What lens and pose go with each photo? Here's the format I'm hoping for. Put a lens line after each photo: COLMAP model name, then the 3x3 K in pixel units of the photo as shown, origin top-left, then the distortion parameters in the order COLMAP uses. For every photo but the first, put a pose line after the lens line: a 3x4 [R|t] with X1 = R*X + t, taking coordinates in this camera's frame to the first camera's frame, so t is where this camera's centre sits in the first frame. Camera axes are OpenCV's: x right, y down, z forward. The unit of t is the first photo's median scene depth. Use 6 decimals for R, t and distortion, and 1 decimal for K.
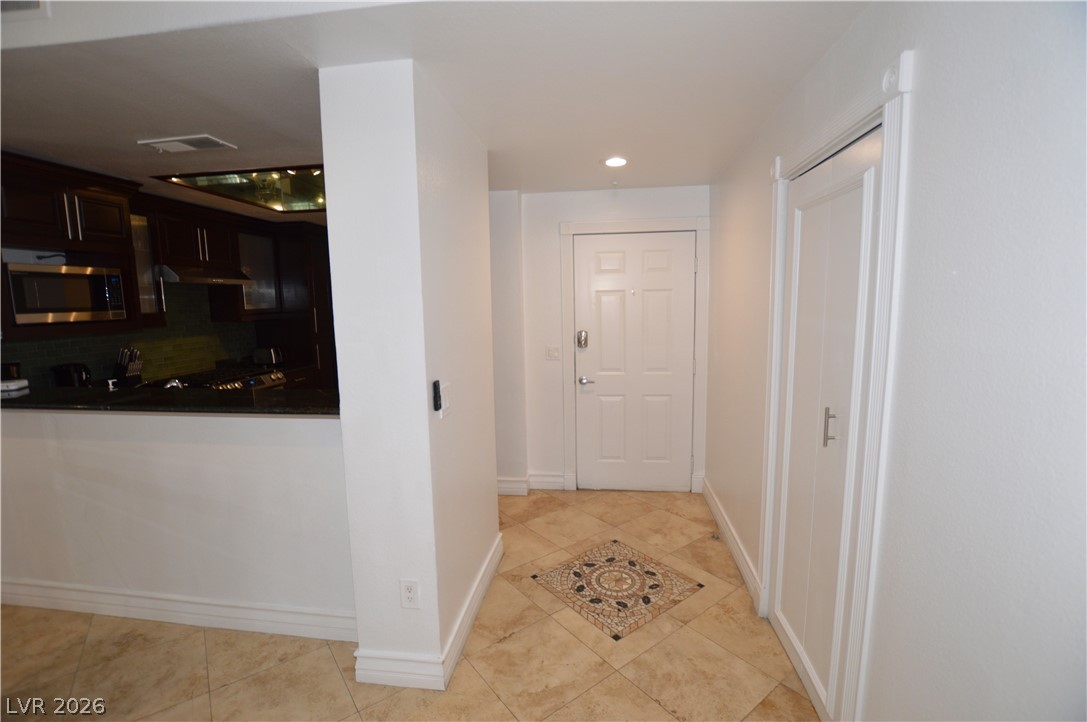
lens RADIAL K [[483.9, 0, 546.9], [0, 483.9, 365.4], [0, 0, 1]] dist [-0.028680, 0.000939]
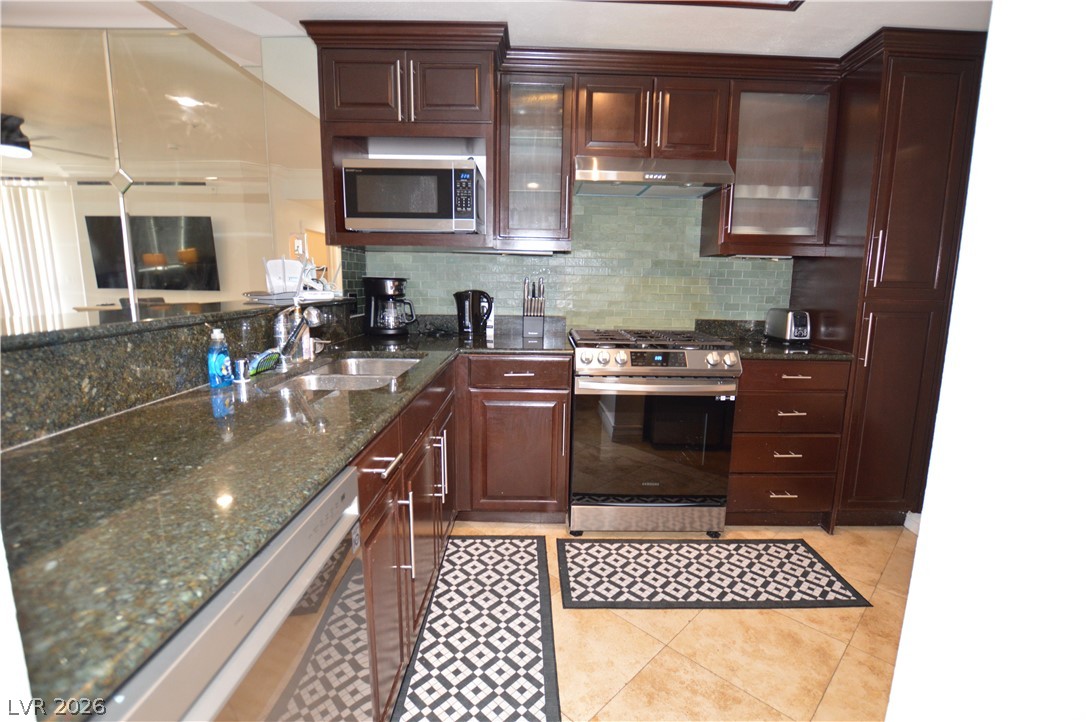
lens RADIAL K [[483.9, 0, 540.3], [0, 483.9, 361.0], [0, 0, 1]] dist [-0.028680, 0.000939]
pose [[0.136930, 0.180888, -0.973925, -0.095017], [-0.151254, 0.975475, 0.159910, -0.029785], [0.978965, 0.125413, 0.160932, 0.791379]]
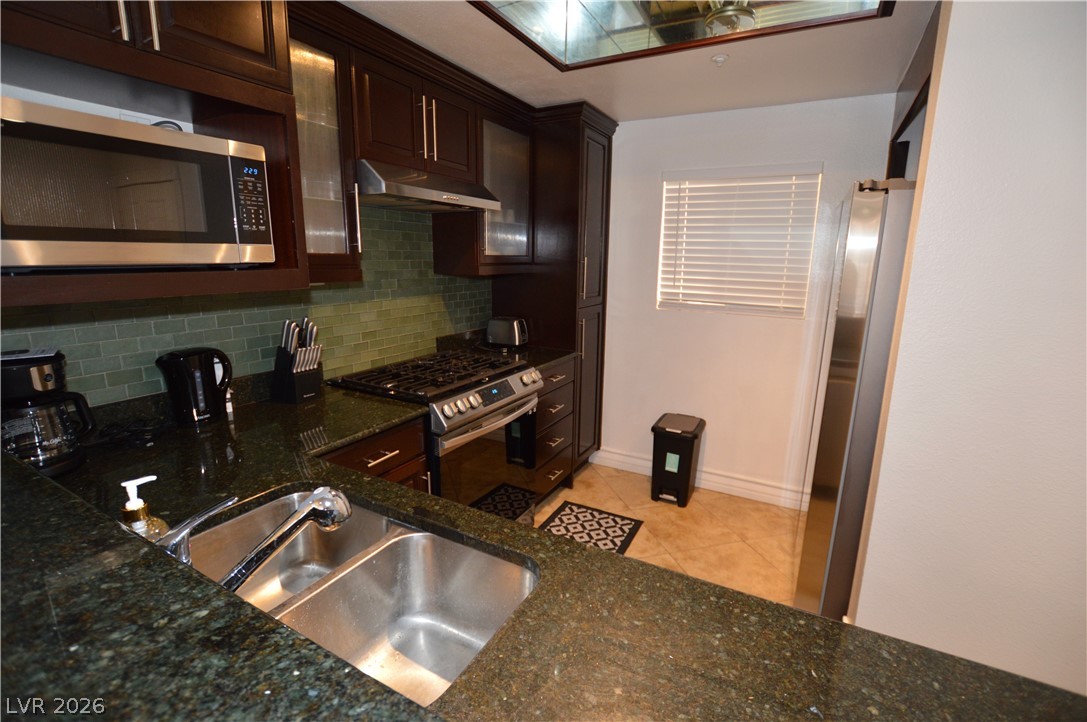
lens RADIAL K [[483.9, 0, 542.8], [0, 483.9, 363.5], [0, 0, 1]] dist [-0.028680, 0.000939]
pose [[0.927101, 0.105562, -0.359639, -0.380035], [-0.075453, 0.992440, 0.096794, -0.053258], [0.367138, -0.062602, 0.928057, 0.525517]]
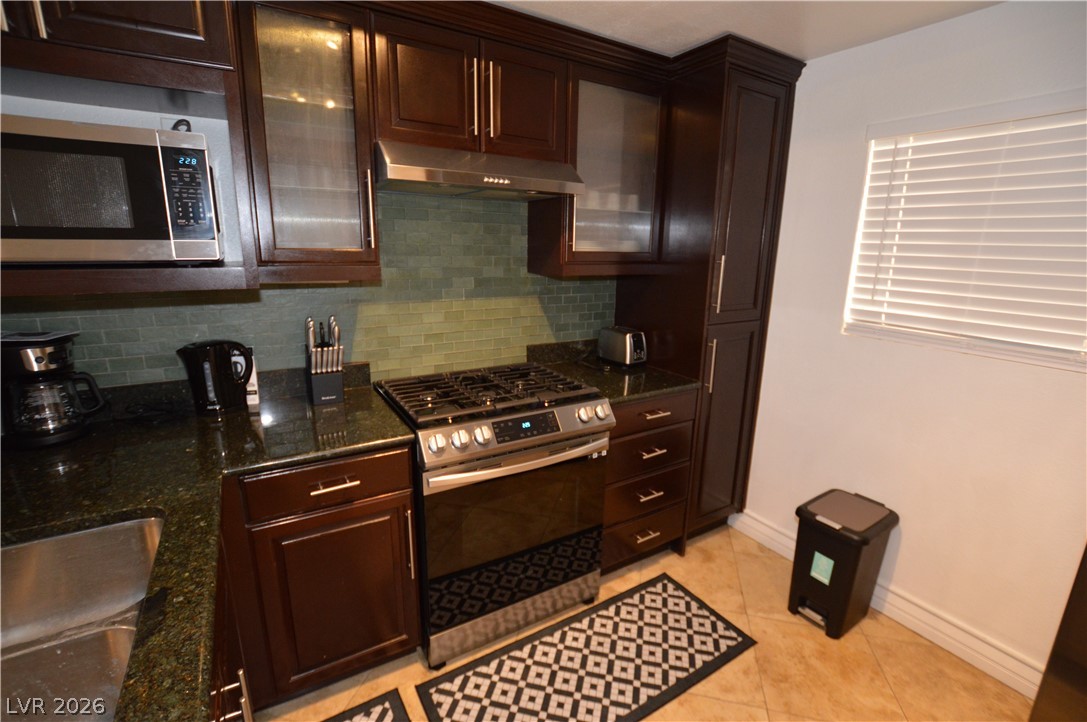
lens RADIAL K [[483.9, 0, 540.8], [0, 483.9, 361.5], [0, 0, 1]] dist [-0.028680, 0.000939]
pose [[0.622413, 0.203327, -0.755818, -0.300995], [-0.129850, 0.979111, 0.156465, -0.089670], [0.771843, 0.000757, 0.635813, 0.749768]]
